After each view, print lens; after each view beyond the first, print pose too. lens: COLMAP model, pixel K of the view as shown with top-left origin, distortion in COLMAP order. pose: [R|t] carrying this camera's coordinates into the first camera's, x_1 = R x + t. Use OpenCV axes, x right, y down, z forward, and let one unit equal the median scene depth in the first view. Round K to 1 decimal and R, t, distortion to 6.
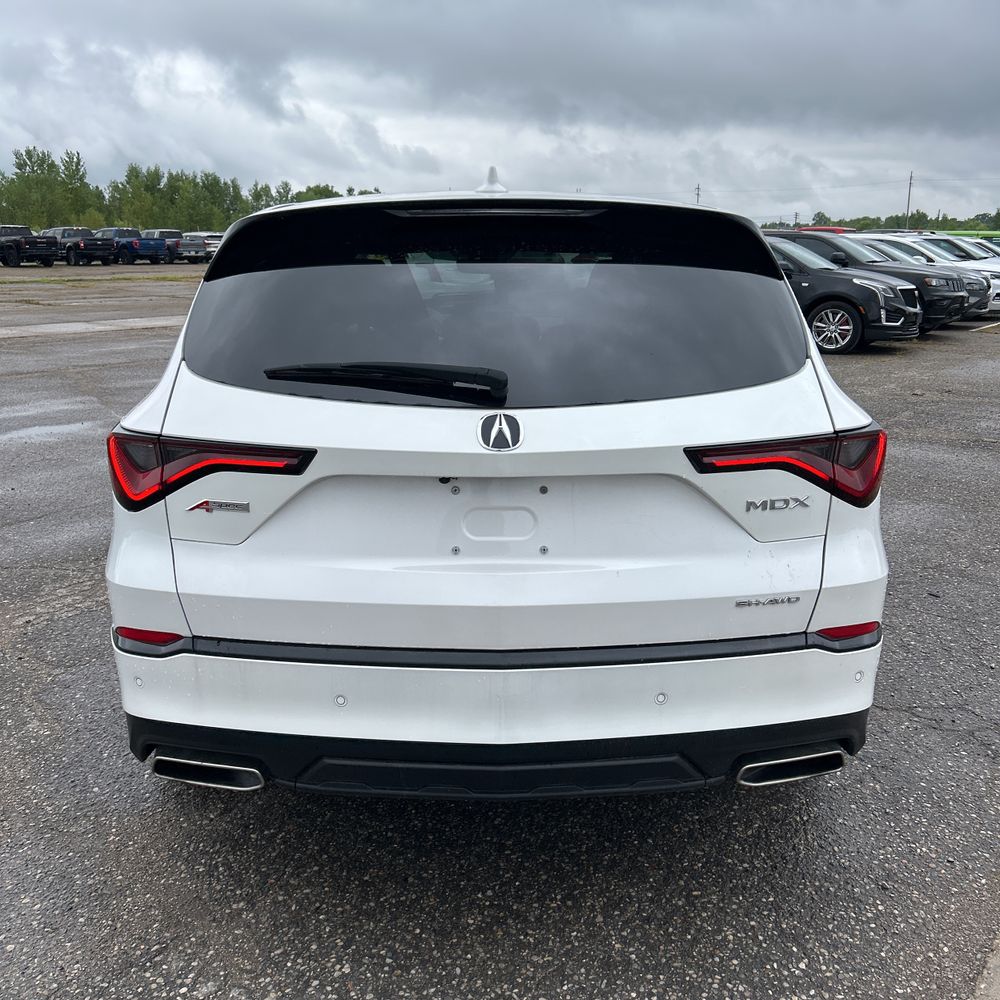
lens RADIAL K [[1005.6, 0, 490.1], [0, 1005.6, 497.8], [0, 0, 1]] dist [0.072225, -0.116715]
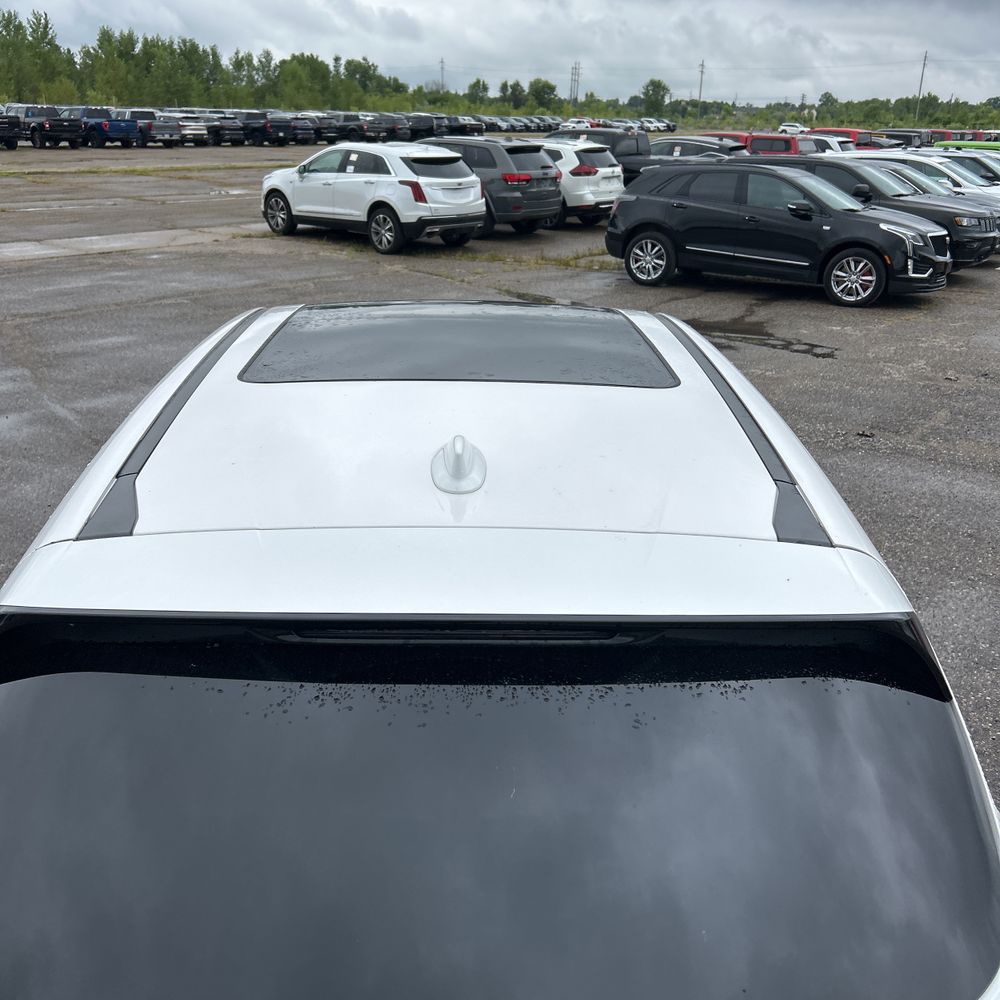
lens RADIAL K [[1010.7, 0, 492.4], [0, 1010.7, 517.5], [0, 0, 1]] dist [0.032498, -0.022401]
pose [[0.999779, 0.015256, 0.014473, 0.011284], [-0.016950, 0.991982, 0.125239, -0.272641], [-0.012446, -0.125457, 0.992021, 0.303850]]
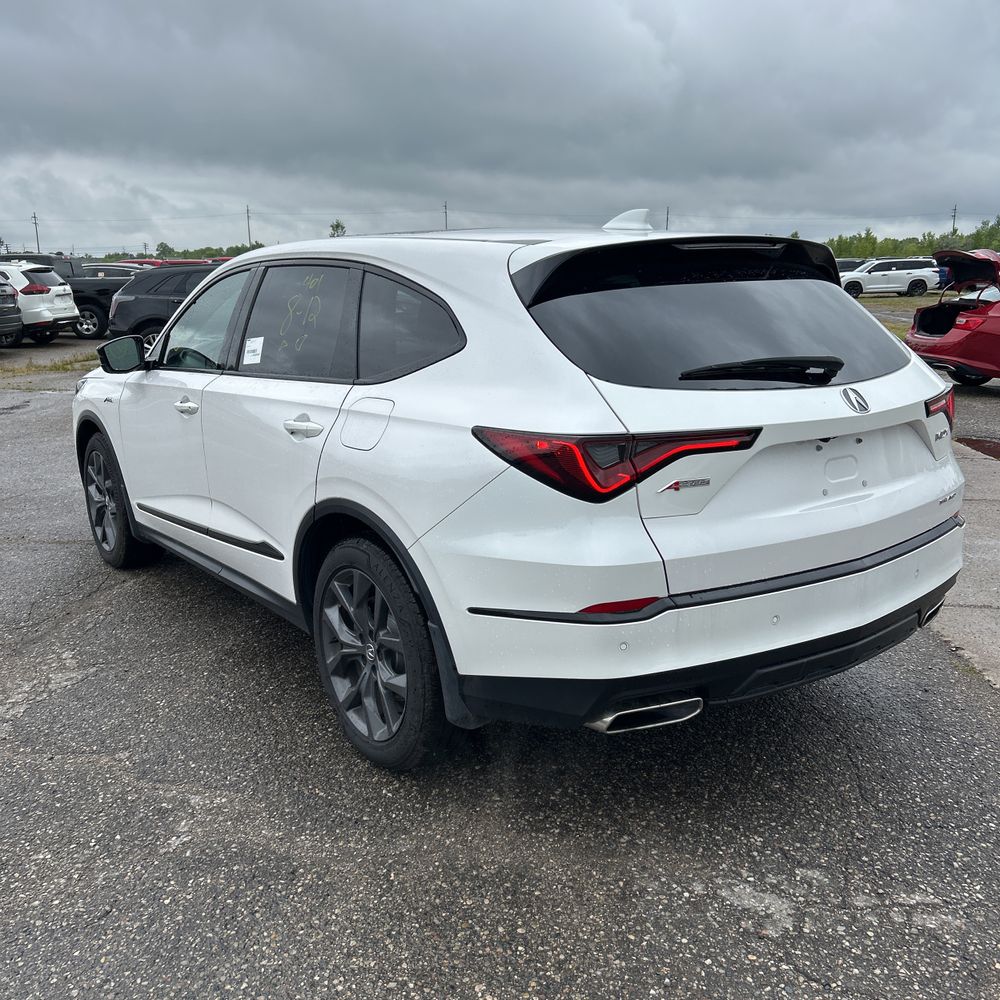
lens RADIAL K [[1002.4, 0, 504.3], [0, 1002.4, 472.2], [0, 0, 1]] dist [0.007847, -0.006622]
pose [[0.816107, -0.127344, 0.563696, -0.673858], [0.155268, 0.987871, -0.001624, -0.022837], [-0.556652, 0.088849, 0.825981, 0.064794]]
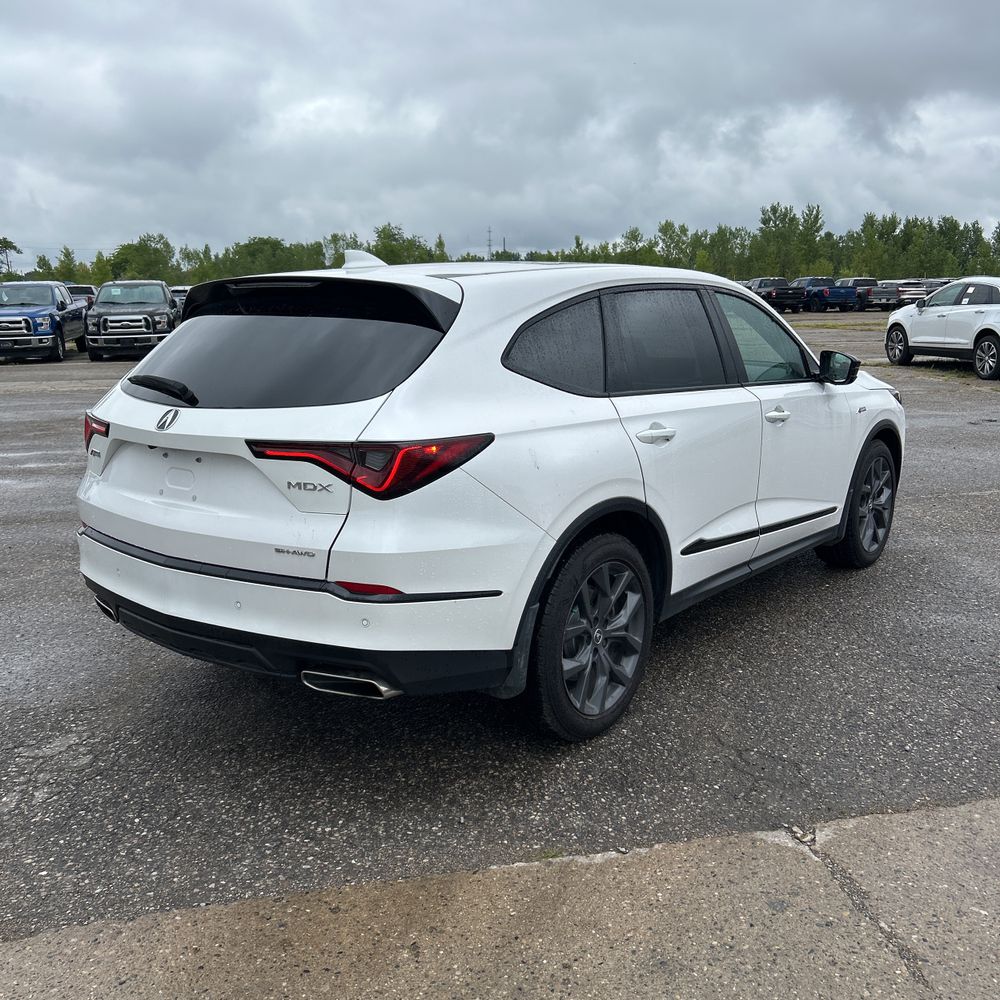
lens RADIAL K [[1013.7, 0, 486.7], [0, 1013.7, 502.1], [0, 0, 1]] dist [0.017575, -0.004695]
pose [[0.777474, 0.118988, -0.617557, 0.818765], [-0.144138, 0.989515, 0.009191, -0.012903], [0.612175, 0.081868, 0.786473, 0.010918]]
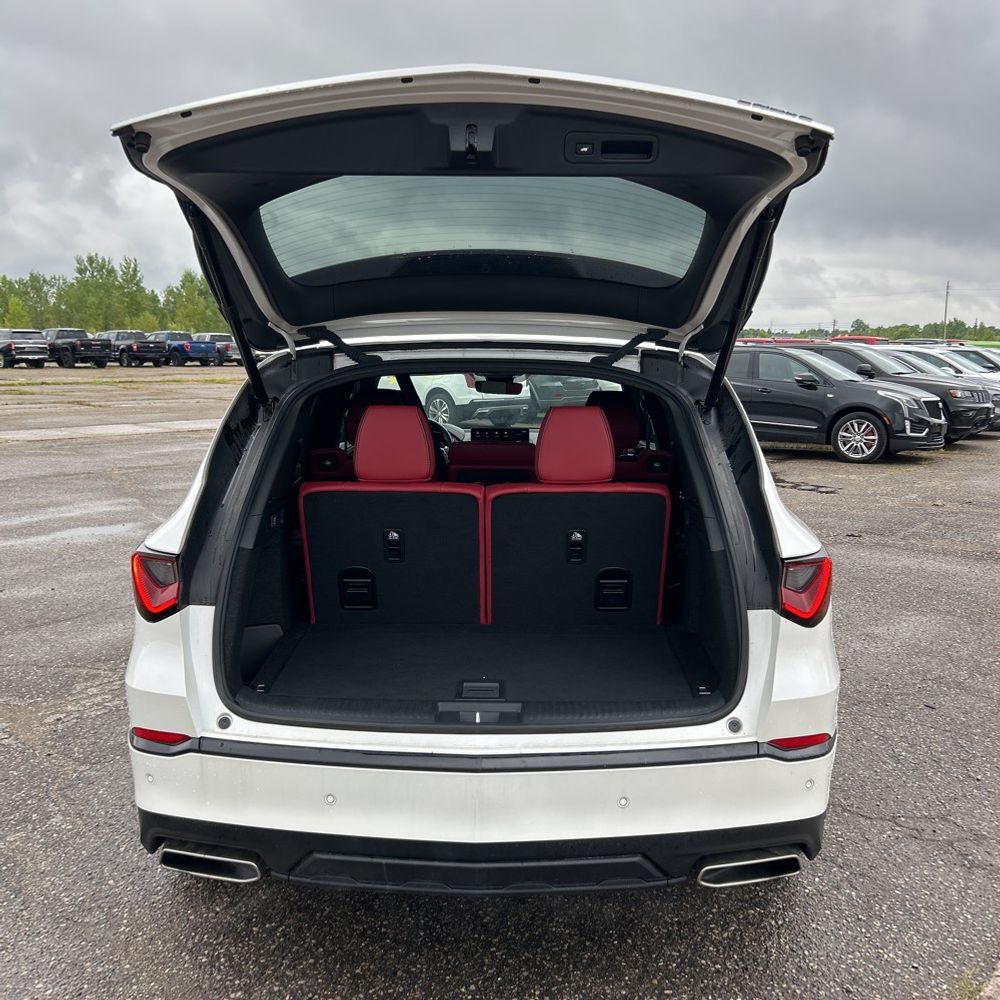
lens RADIAL K [[1006.5, 0, 508.9], [0, 1006.5, 511.3], [0, 0, 1]] dist [0.049648, -0.053758]
pose [[0.999705, 0.011407, -0.021420, 0.038838], [-0.013187, 0.996306, -0.084854, -0.011834], [0.020373, 0.085111, 0.996163, -0.069481]]
